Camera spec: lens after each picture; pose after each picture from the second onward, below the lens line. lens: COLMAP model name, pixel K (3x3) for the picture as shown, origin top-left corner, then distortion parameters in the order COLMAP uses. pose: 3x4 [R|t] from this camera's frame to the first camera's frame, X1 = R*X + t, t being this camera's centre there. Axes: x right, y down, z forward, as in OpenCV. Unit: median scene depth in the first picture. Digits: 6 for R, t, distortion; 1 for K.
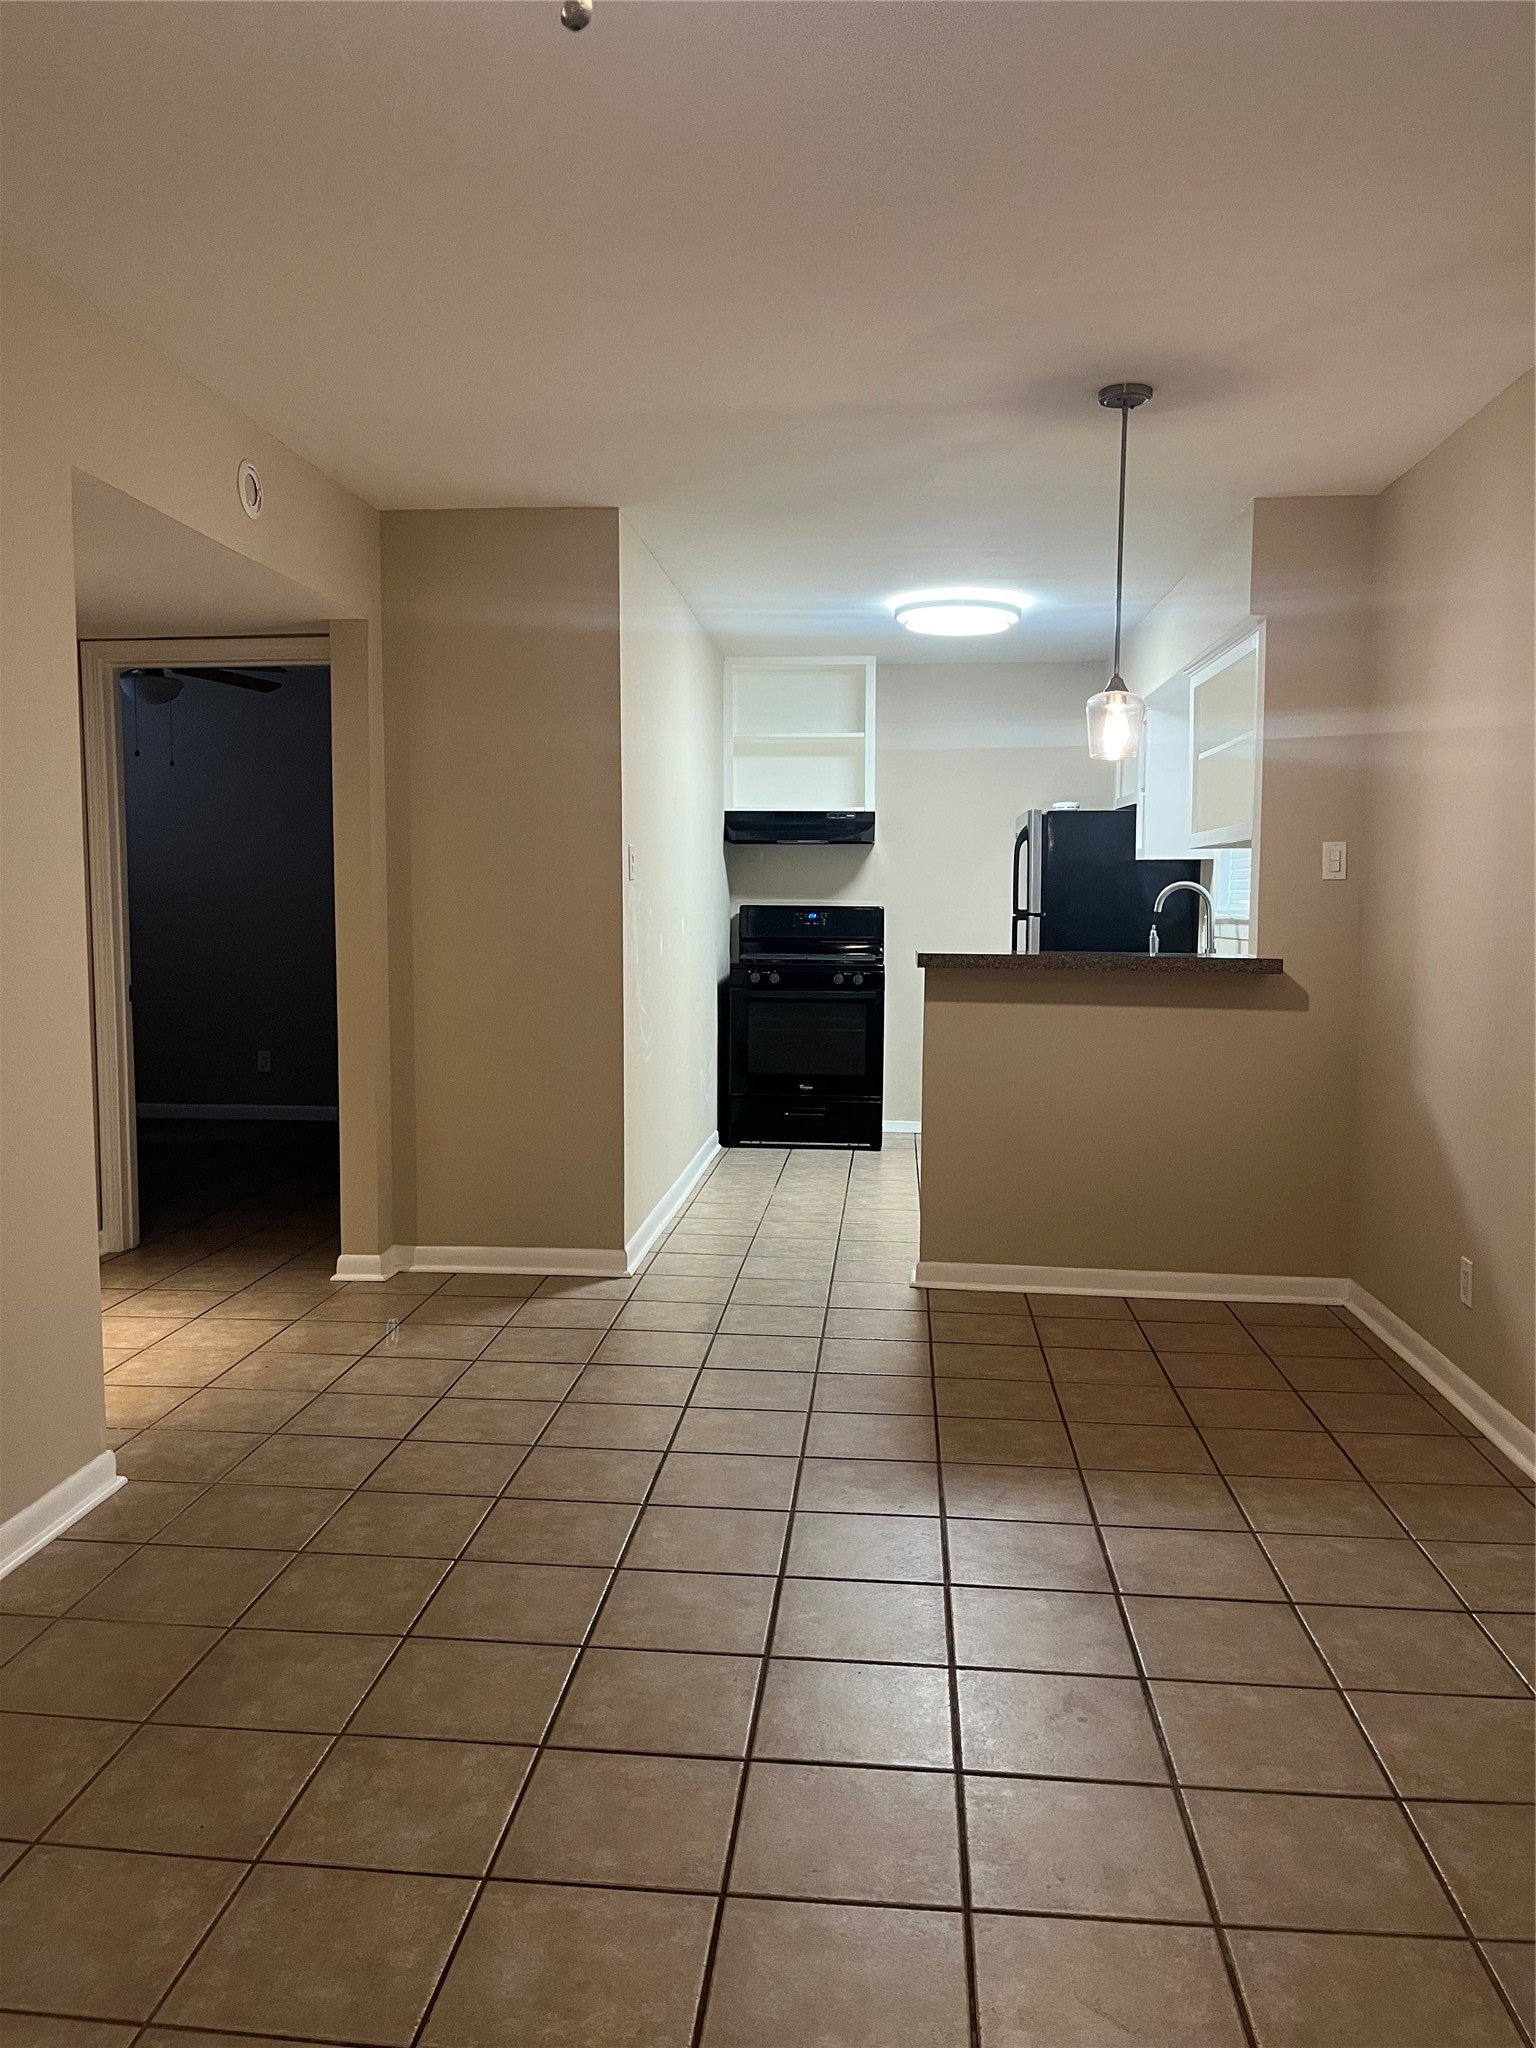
lens RADIAL K [[1560.1, 0, 751.8], [0, 1560.1, 1021.4], [0, 0, 1]] dist [0.059345, -0.086436]
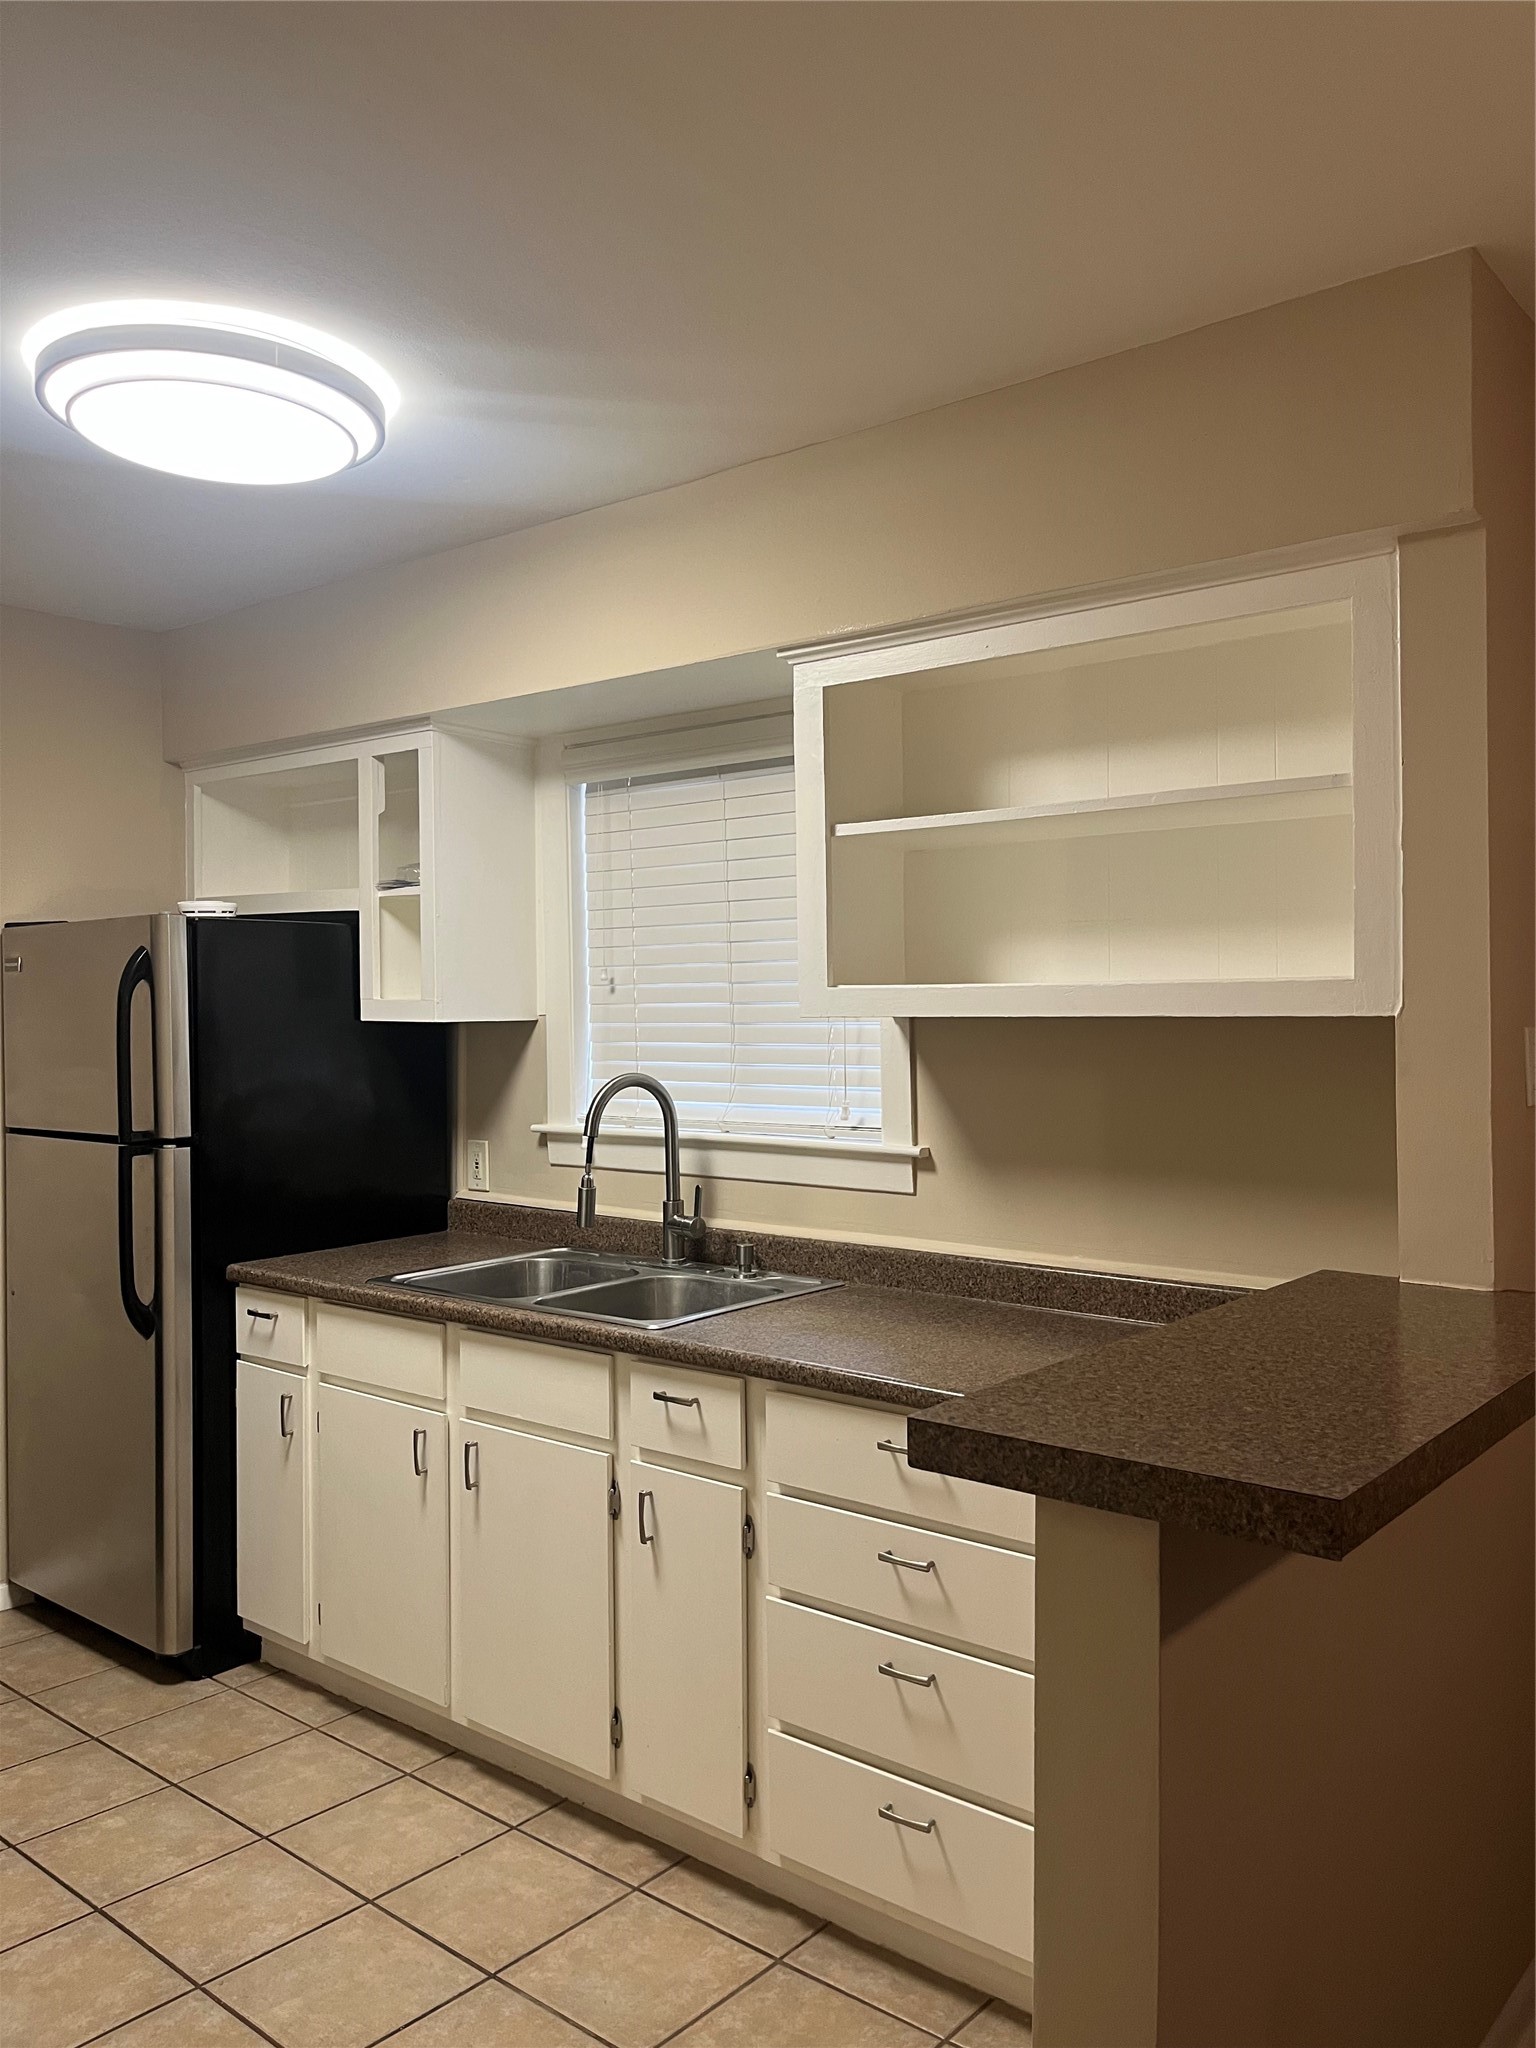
lens RADIAL K [[1560.1, 0, 779.3], [0, 1560.1, 1014.7], [0, 0, 1]] dist [0.059345, -0.086436]
pose [[0.566745, -0.009440, 0.823839, -0.141628], [0.072795, 0.996597, -0.038658, -0.109937], [-0.820671, 0.081881, 0.565503, 0.876091]]
